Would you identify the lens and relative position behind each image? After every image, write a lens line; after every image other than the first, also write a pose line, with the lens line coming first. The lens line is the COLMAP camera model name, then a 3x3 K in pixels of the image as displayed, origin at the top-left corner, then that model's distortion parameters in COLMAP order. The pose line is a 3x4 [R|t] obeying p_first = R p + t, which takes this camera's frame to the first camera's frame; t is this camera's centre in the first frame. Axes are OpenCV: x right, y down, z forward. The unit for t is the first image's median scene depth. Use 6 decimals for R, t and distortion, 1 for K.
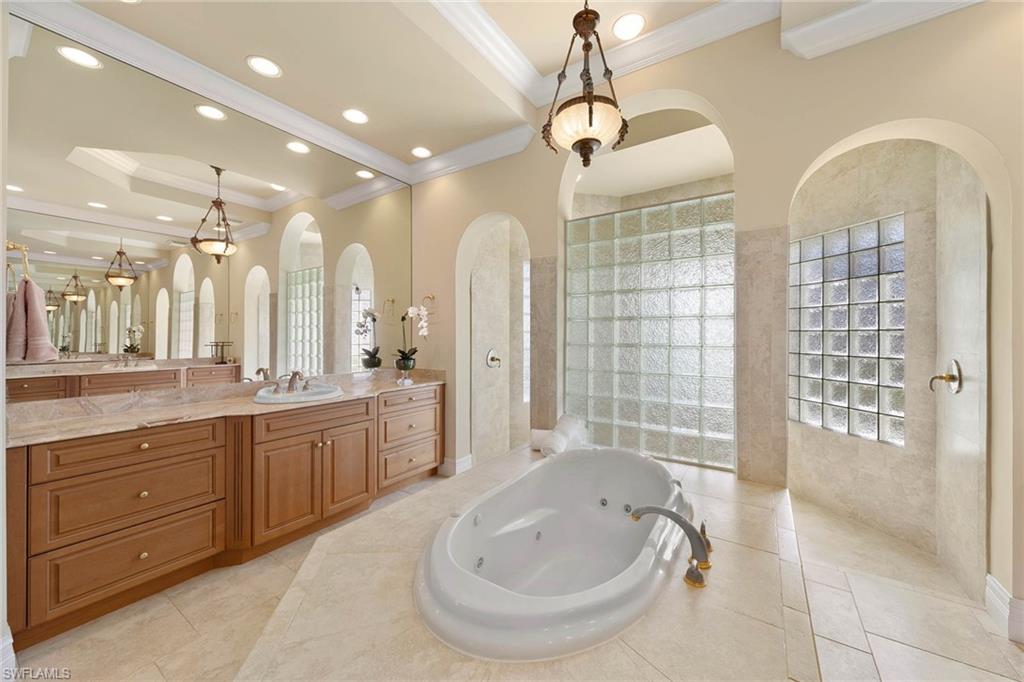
lens RADIAL K [[380.2, 0, 509.7], [0, 380.2, 338.1], [0, 0, 1]] dist [0.002974, -0.000341]
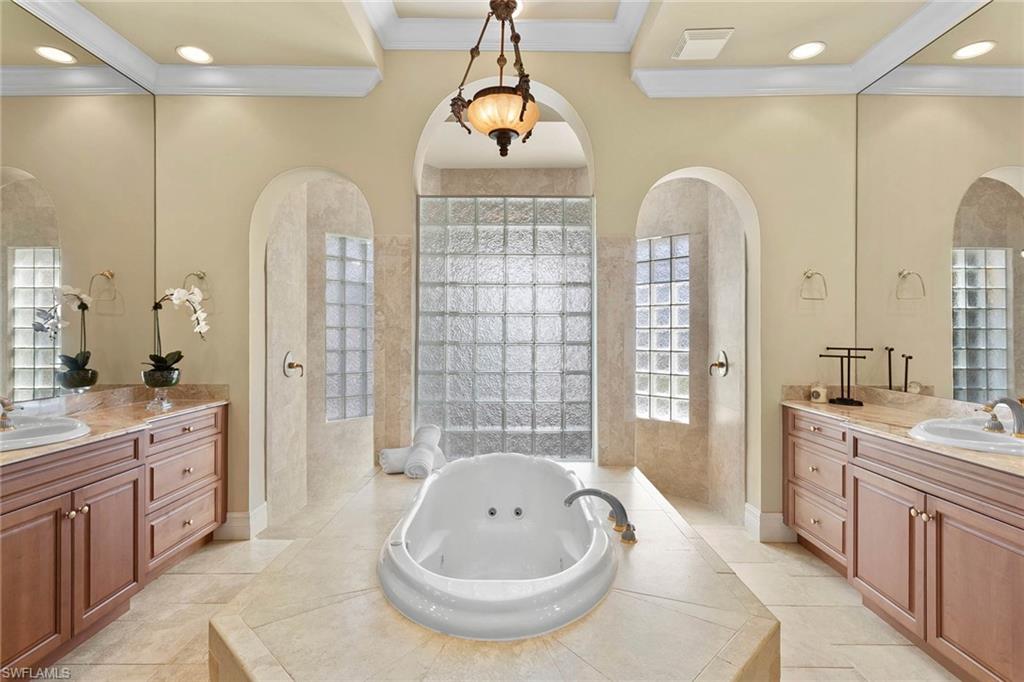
lens RADIAL K [[517.4, 0, 511.6], [0, 517.4, 337.5], [0, 0, 1]] dist [0.006533, -0.001301]
pose [[0.828196, -0.005108, 0.560416, -0.326504], [0.003941, 0.999987, 0.003291, 0.000812], [-0.560425, -0.000517, 0.828205, -0.058848]]
